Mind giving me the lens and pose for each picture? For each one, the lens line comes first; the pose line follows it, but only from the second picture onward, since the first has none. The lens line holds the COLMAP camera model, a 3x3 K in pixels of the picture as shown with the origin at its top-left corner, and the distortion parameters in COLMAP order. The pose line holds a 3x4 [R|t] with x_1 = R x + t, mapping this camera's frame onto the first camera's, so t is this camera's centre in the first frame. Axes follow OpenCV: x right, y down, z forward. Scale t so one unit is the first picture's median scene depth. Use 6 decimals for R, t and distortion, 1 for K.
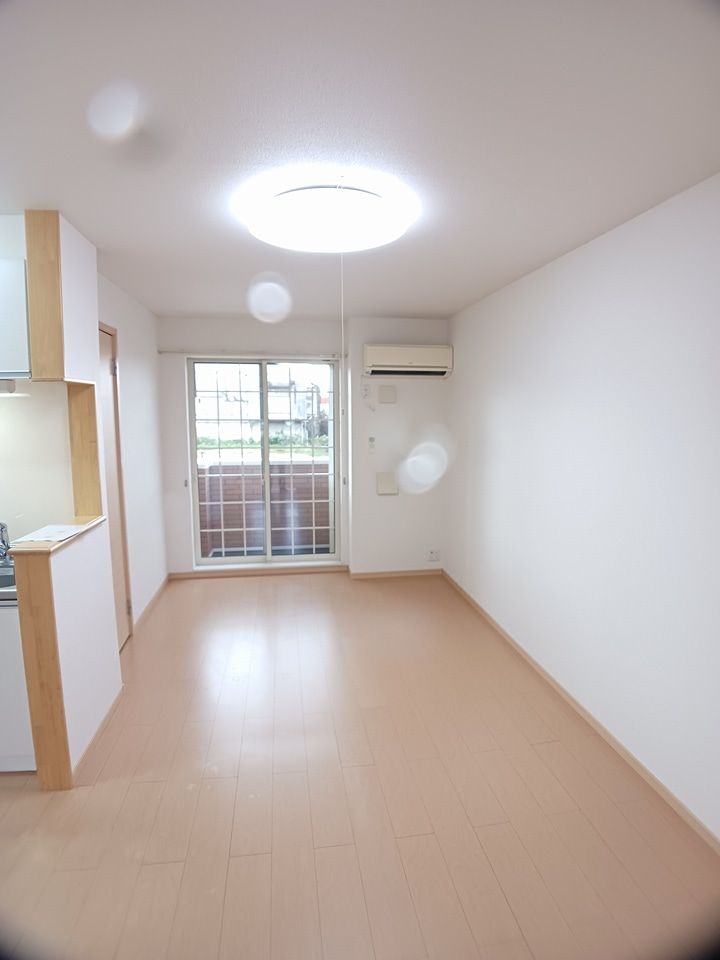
lens RADIAL K [[521.5, 0, 362.9], [0, 521.5, 475.0], [0, 0, 1]] dist [-0.081867, -0.001004]
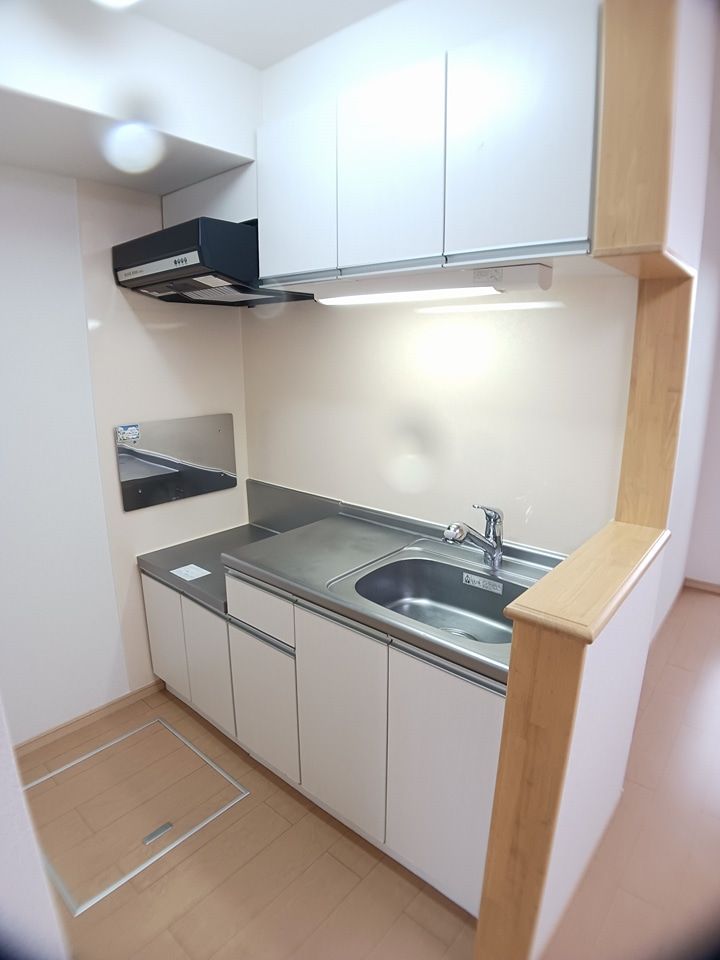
lens RADIAL K [[521.5, 0, 362.9], [0, 521.5, 475.0], [0, 0, 1]] dist [-0.081867, -0.001004]
pose [[0.640383, 0.177792, -0.747195, -0.364980], [-0.089803, 0.983499, 0.157054, -0.036299], [0.762788, -0.033474, 0.645782, 0.466857]]
